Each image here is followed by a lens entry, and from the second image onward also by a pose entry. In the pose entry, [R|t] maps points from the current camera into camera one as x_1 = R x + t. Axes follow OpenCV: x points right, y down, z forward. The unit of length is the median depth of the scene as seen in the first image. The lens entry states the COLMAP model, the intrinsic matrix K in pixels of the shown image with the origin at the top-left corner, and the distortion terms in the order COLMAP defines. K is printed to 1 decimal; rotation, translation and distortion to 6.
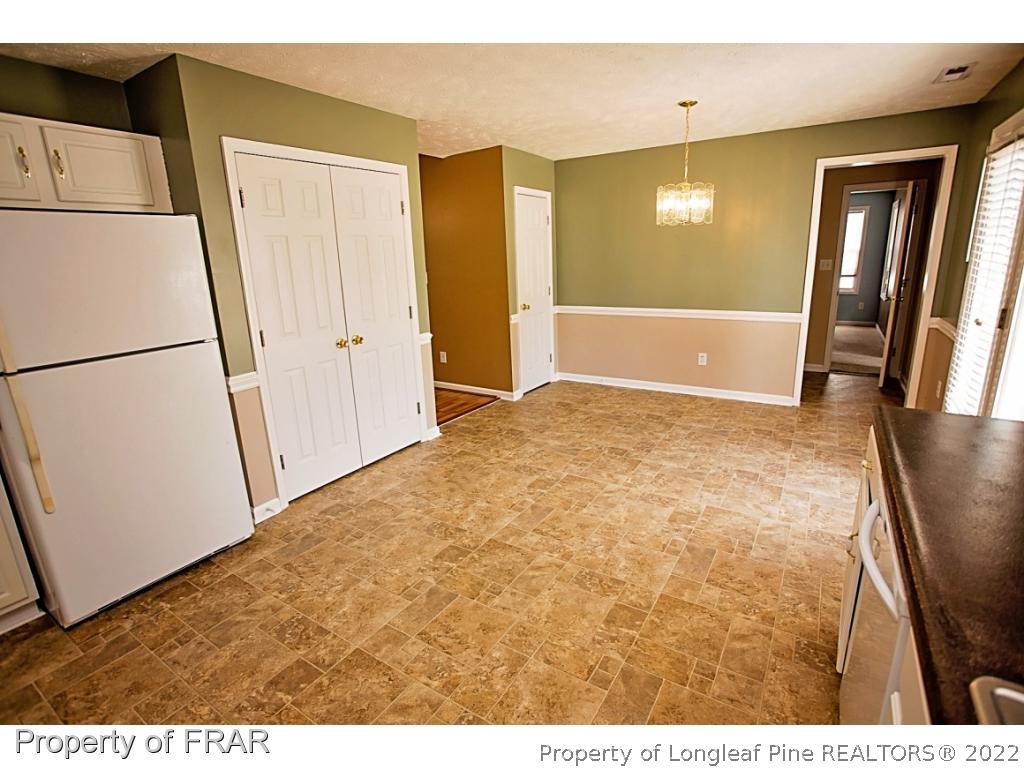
lens RADIAL K [[499.8, 0, 507.8], [0, 499.8, 382.5], [0, 0, 1]] dist [-0.072766, 0.034050]
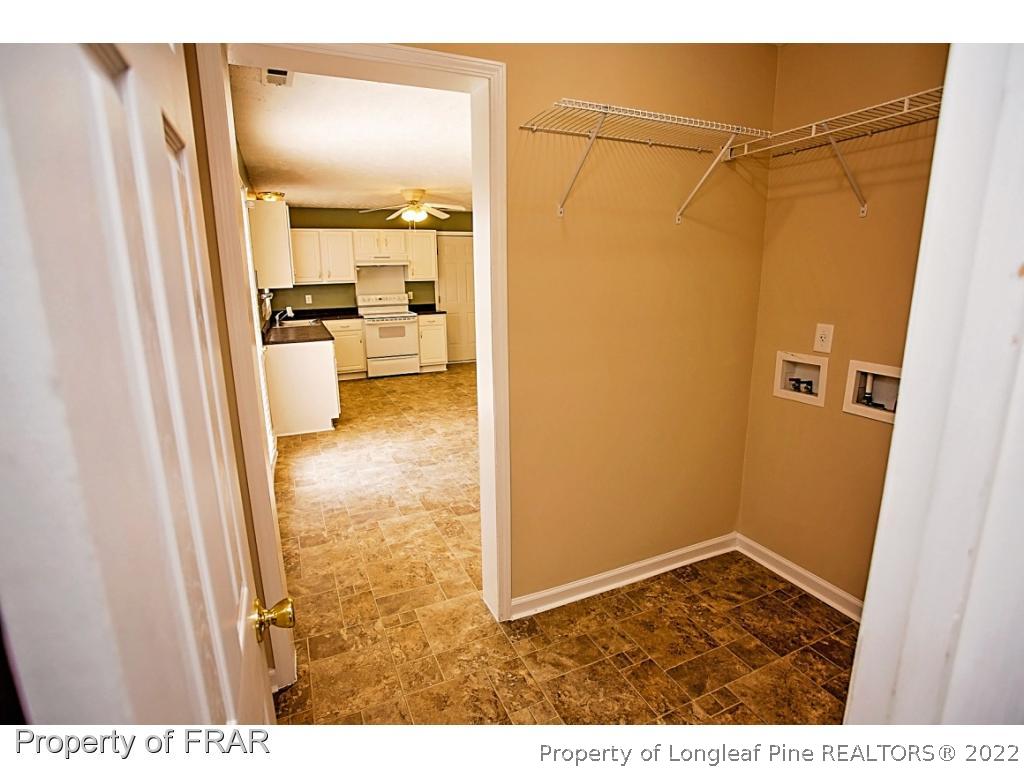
lens RADIAL K [[499.8, 0, 507.8], [0, 499.8, 382.5], [0, 0, 1]] dist [-0.072766, 0.034050]
pose [[-0.545892, 0.220846, -0.808226, 1.508843], [-0.175077, 0.913275, 0.367801, -0.542075], [0.819360, 0.342281, -0.459884, 1.894264]]
